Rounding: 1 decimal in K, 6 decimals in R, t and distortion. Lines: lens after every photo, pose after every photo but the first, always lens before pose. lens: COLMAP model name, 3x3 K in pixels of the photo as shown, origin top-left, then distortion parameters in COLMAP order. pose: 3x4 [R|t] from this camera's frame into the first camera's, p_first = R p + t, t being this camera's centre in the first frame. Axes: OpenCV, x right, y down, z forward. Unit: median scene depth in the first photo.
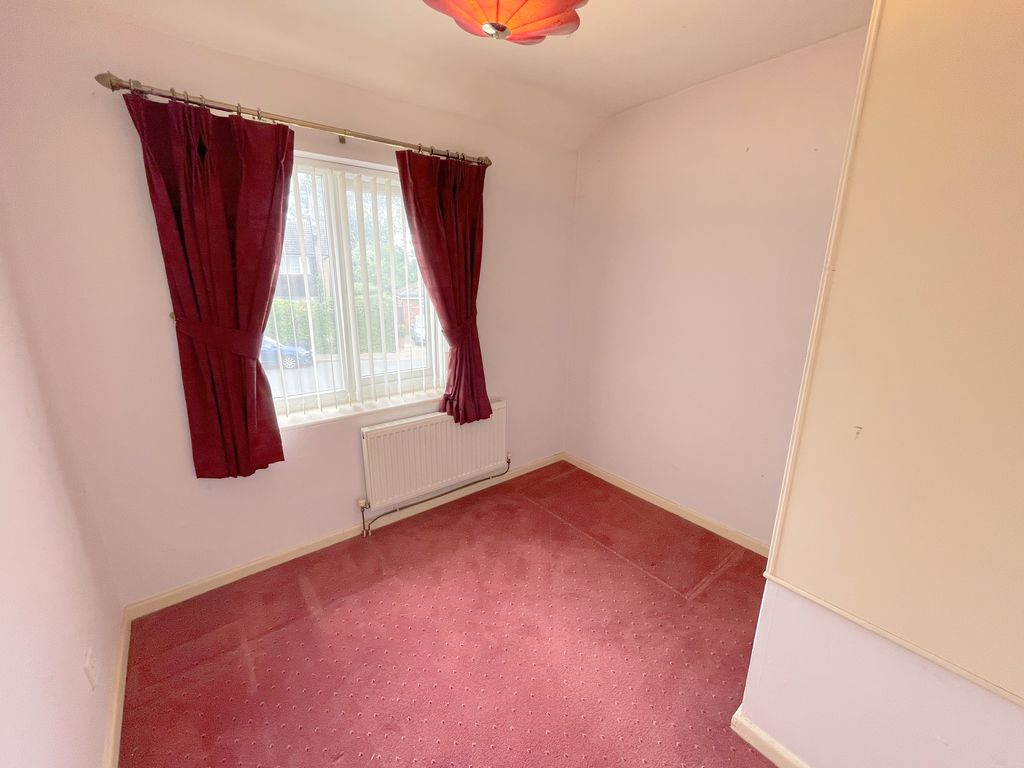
lens RADIAL K [[417.8, 0, 512.7], [0, 417.8, 377.0], [0, 0, 1]] dist [0.014634, -0.000160]
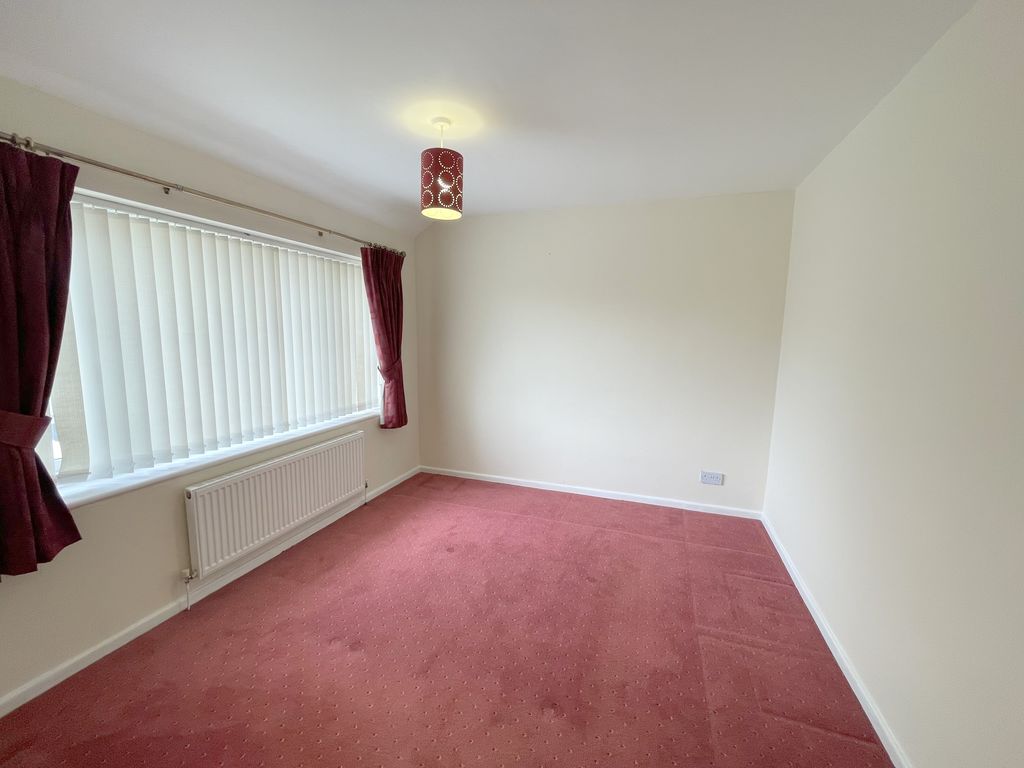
lens RADIAL K [[410.5, 0, 516.0], [0, 410.5, 381.8], [0, 0, 1]] dist [-0.007261, 0.000069]
pose [[0.843857, -0.063217, 0.532830, -0.428392], [0.117074, 0.990802, -0.067859, 0.077147], [-0.523640, 0.119644, 0.843497, -0.337968]]
